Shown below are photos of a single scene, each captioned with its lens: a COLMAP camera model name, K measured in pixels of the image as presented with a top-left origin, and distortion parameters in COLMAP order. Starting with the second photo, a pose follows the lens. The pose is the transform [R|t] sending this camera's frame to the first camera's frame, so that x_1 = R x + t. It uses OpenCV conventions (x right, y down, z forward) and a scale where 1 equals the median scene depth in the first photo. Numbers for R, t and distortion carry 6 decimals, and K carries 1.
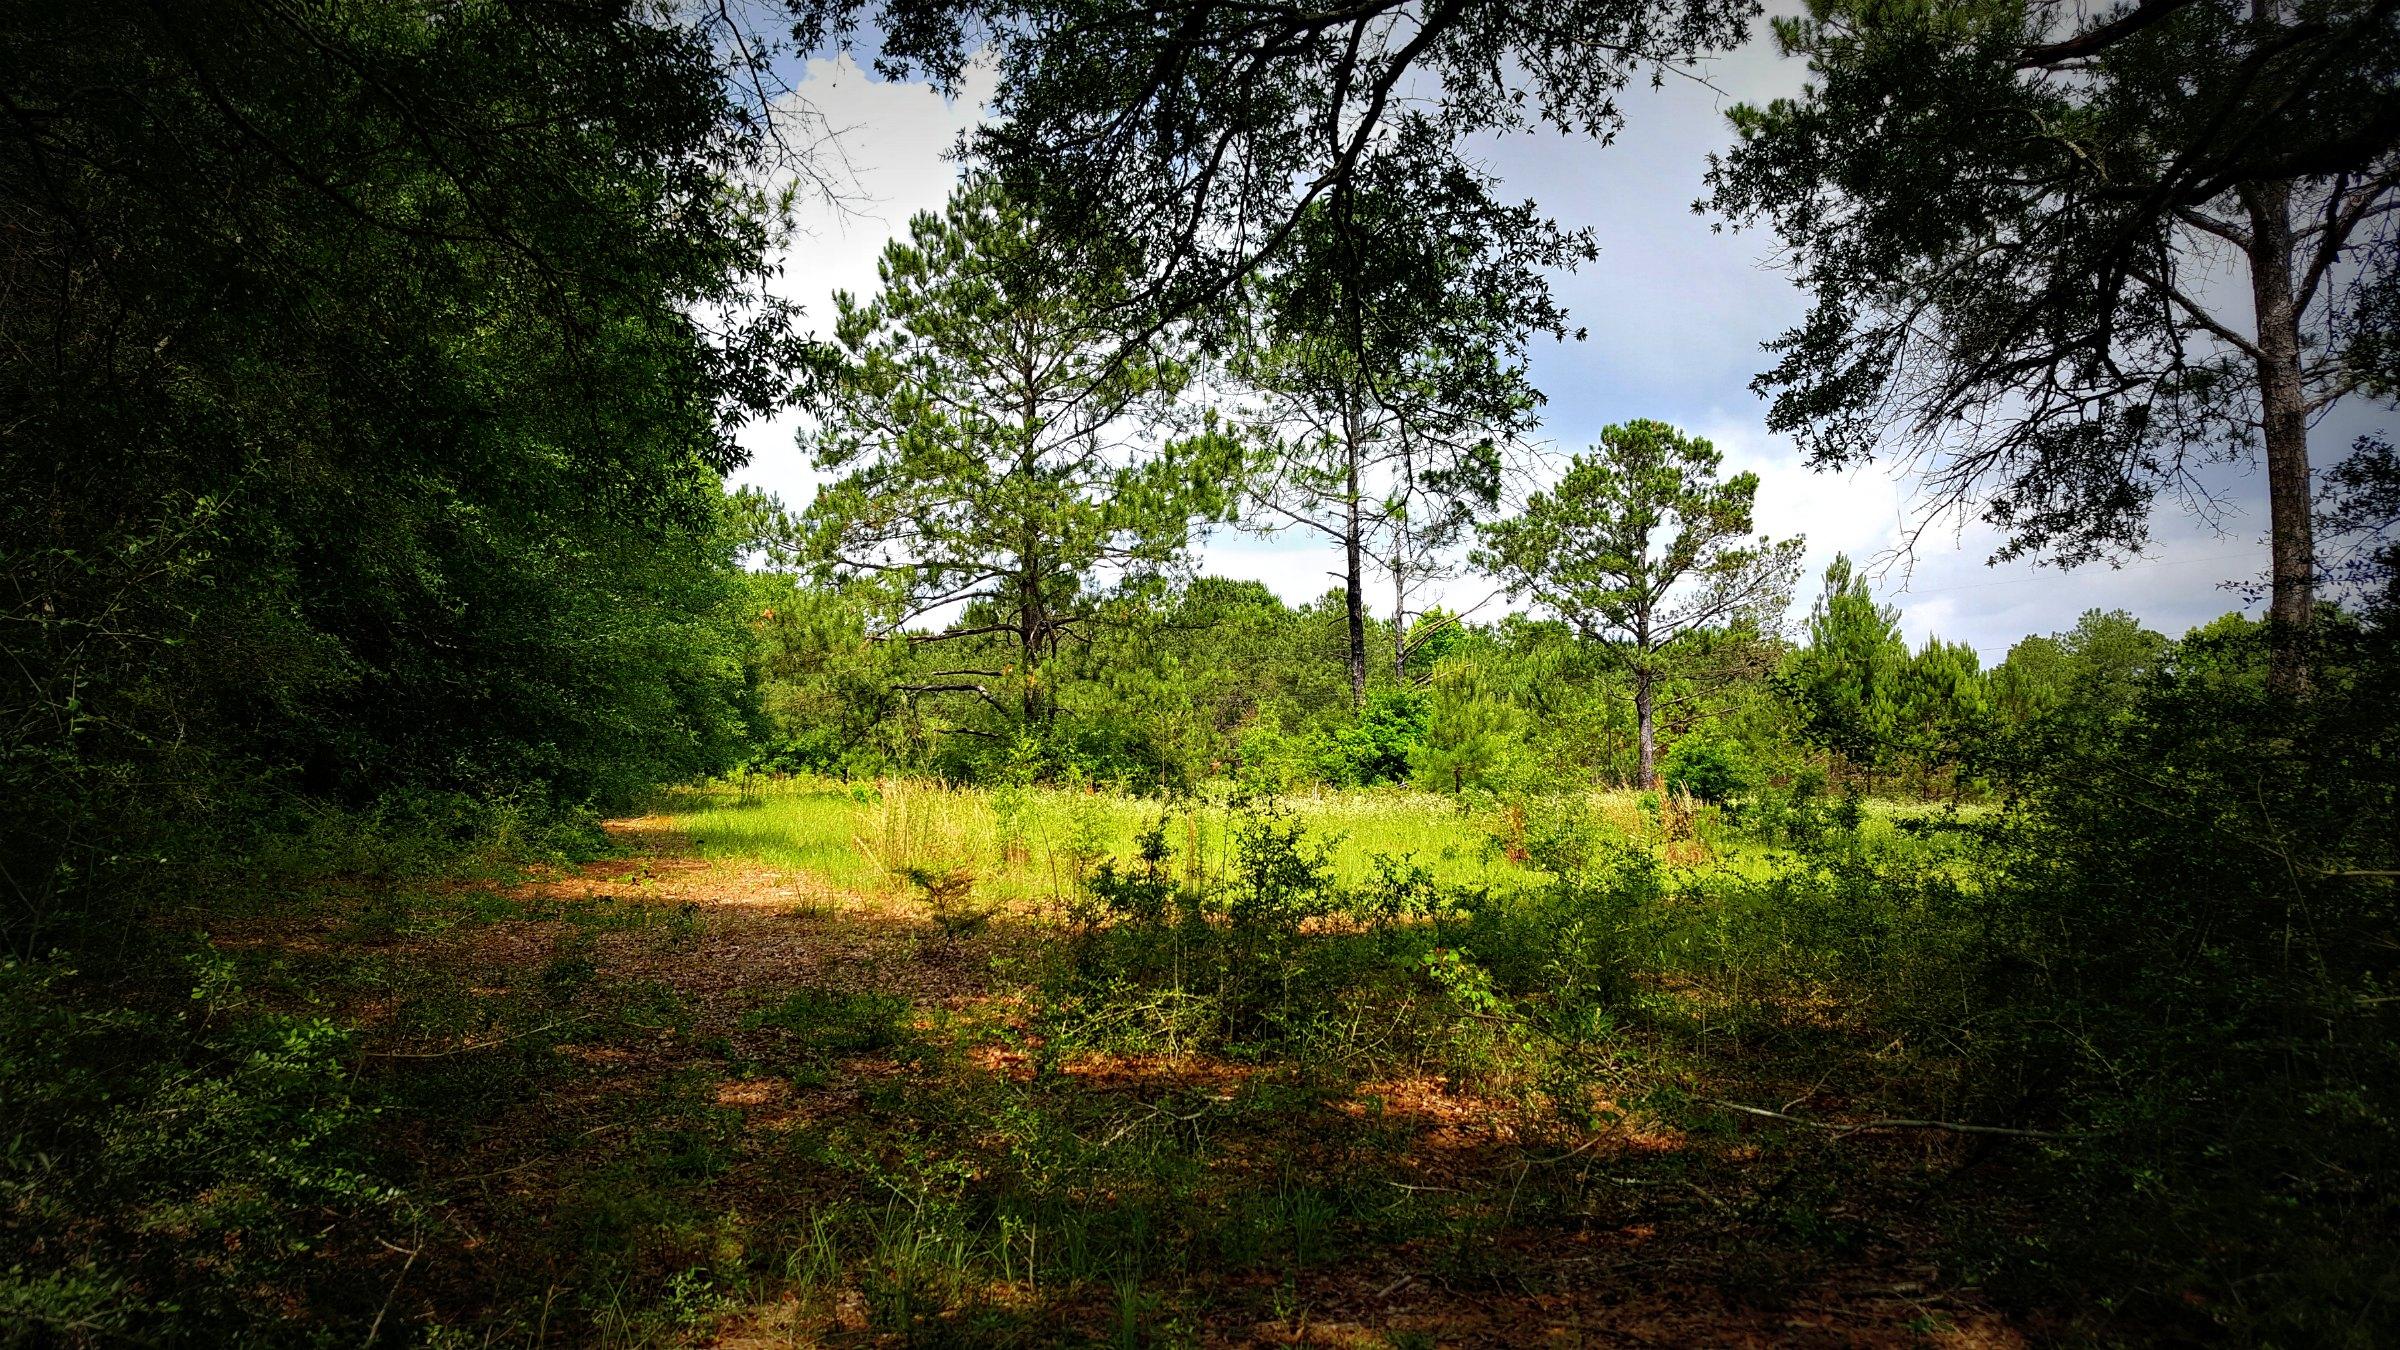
lens RADIAL K [[1884.3, 0, 1198.2], [0, 1884.3, 705.0], [0, 0, 1]] dist [0.236167, -0.647349]
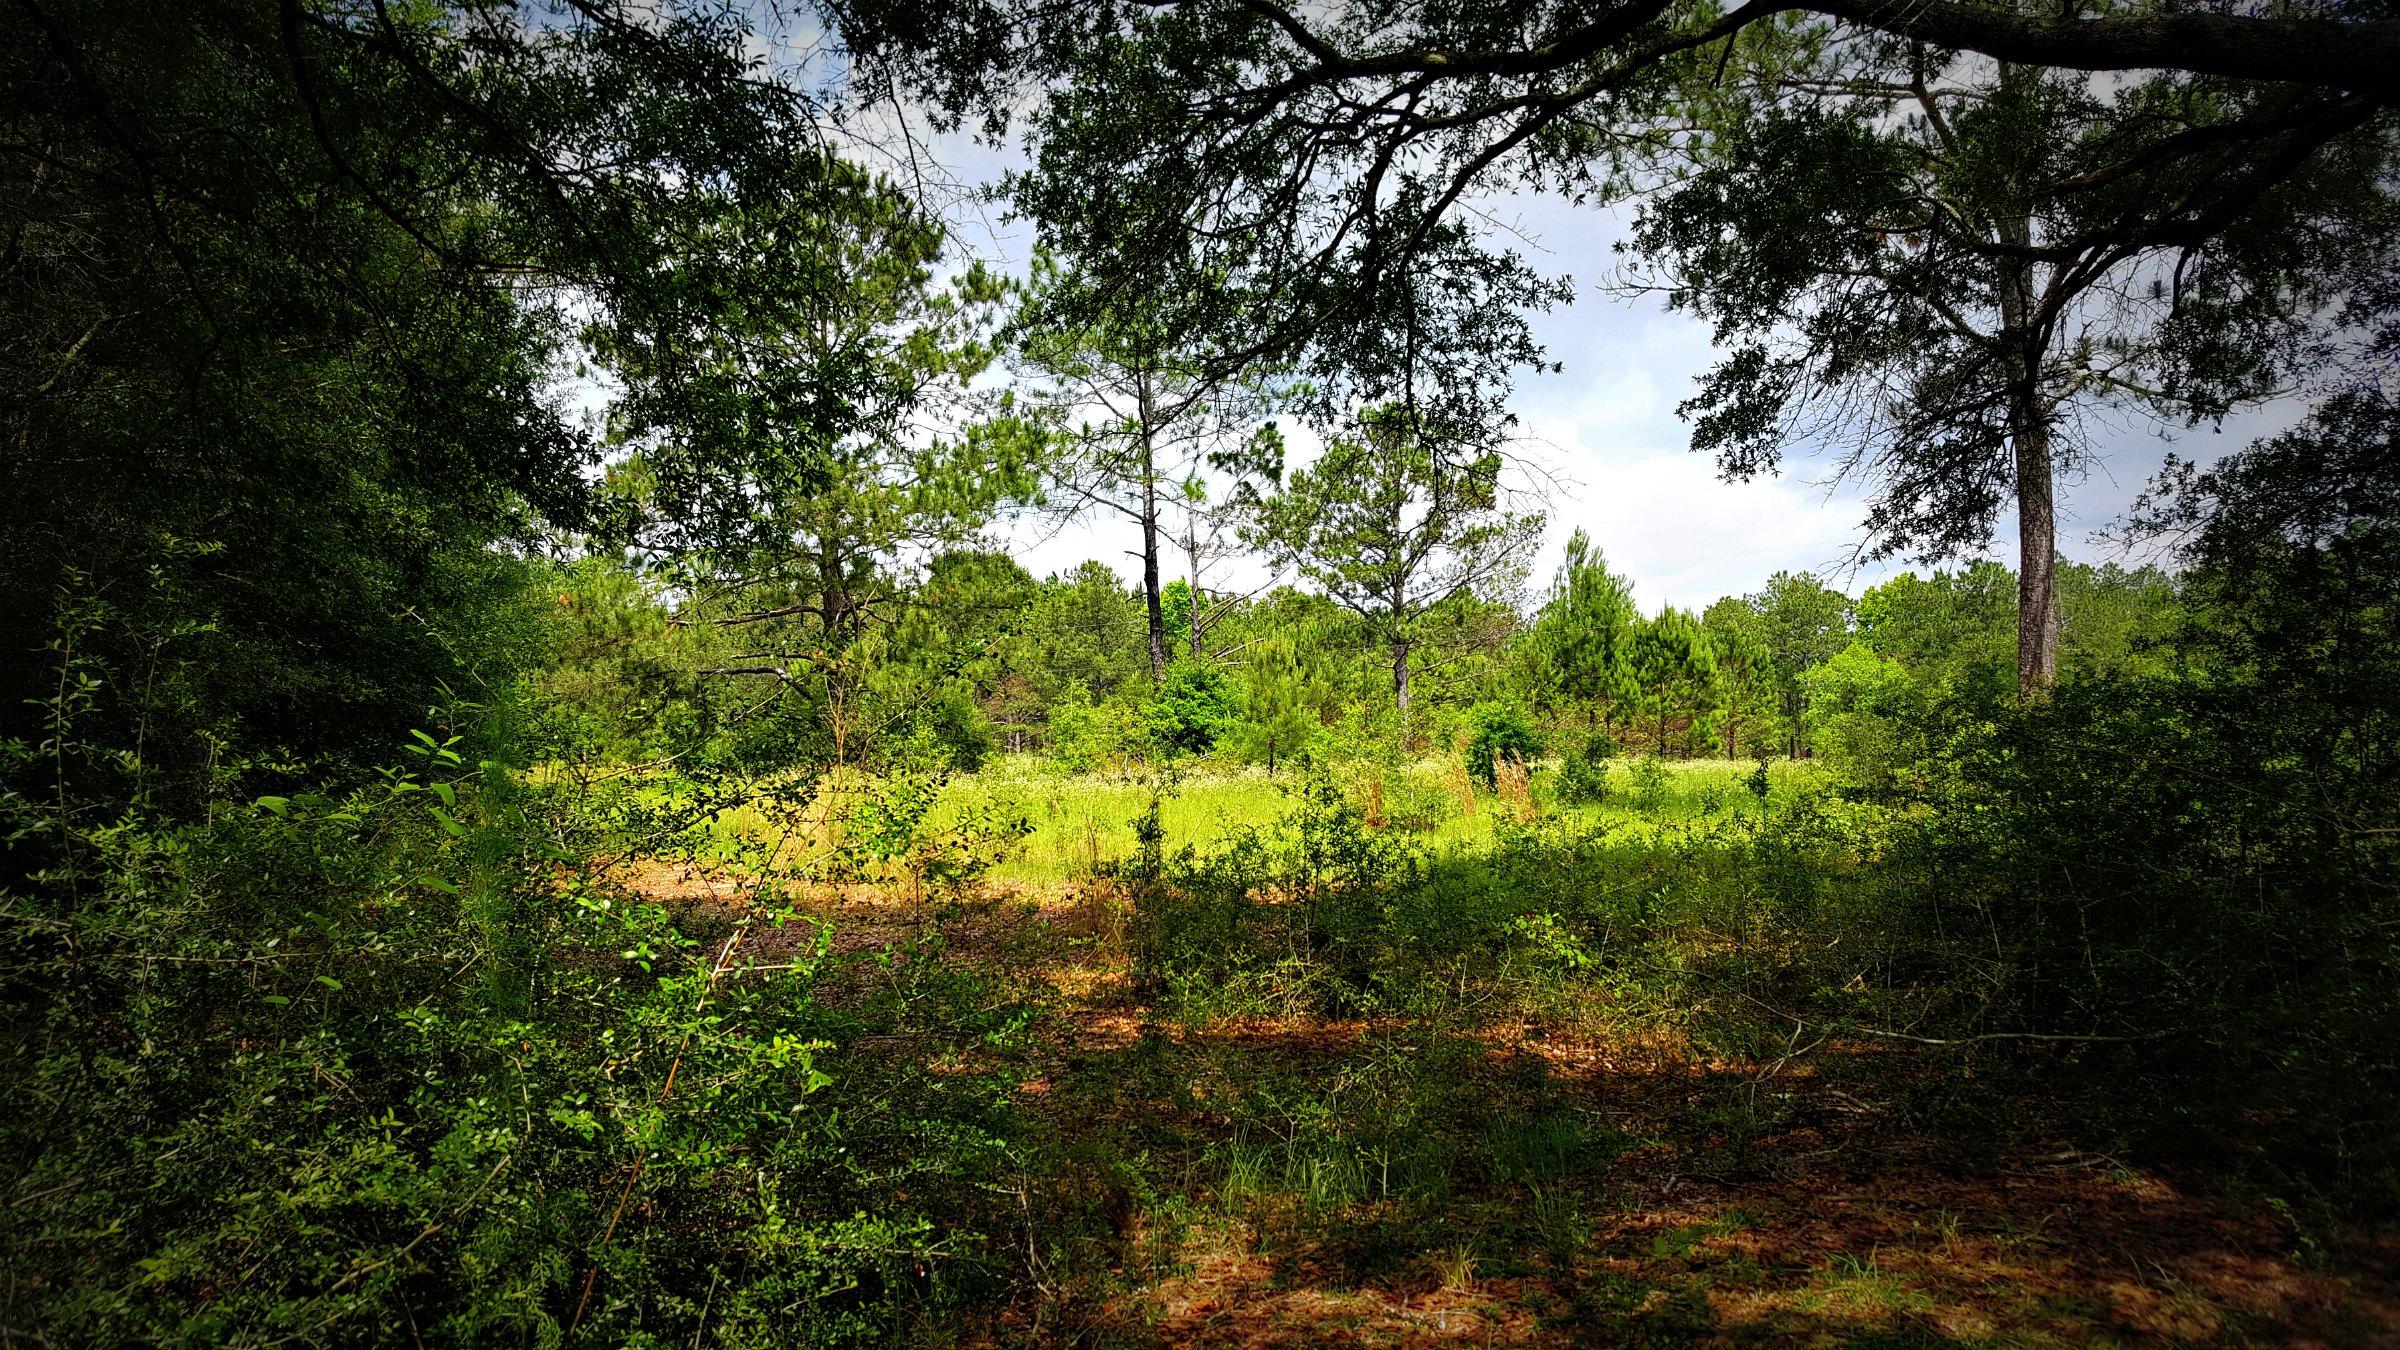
lens RADIAL K [[2006.2, 0, 1067.2], [0, 2006.2, 664.1], [0, 0, 1]] dist [0.141400, -0.284977]
pose [[0.984422, -0.020336, 0.174641, -0.155758], [0.019630, 0.999791, 0.005765, -0.015923], [-0.174722, -0.002247, 0.984615, -0.070520]]
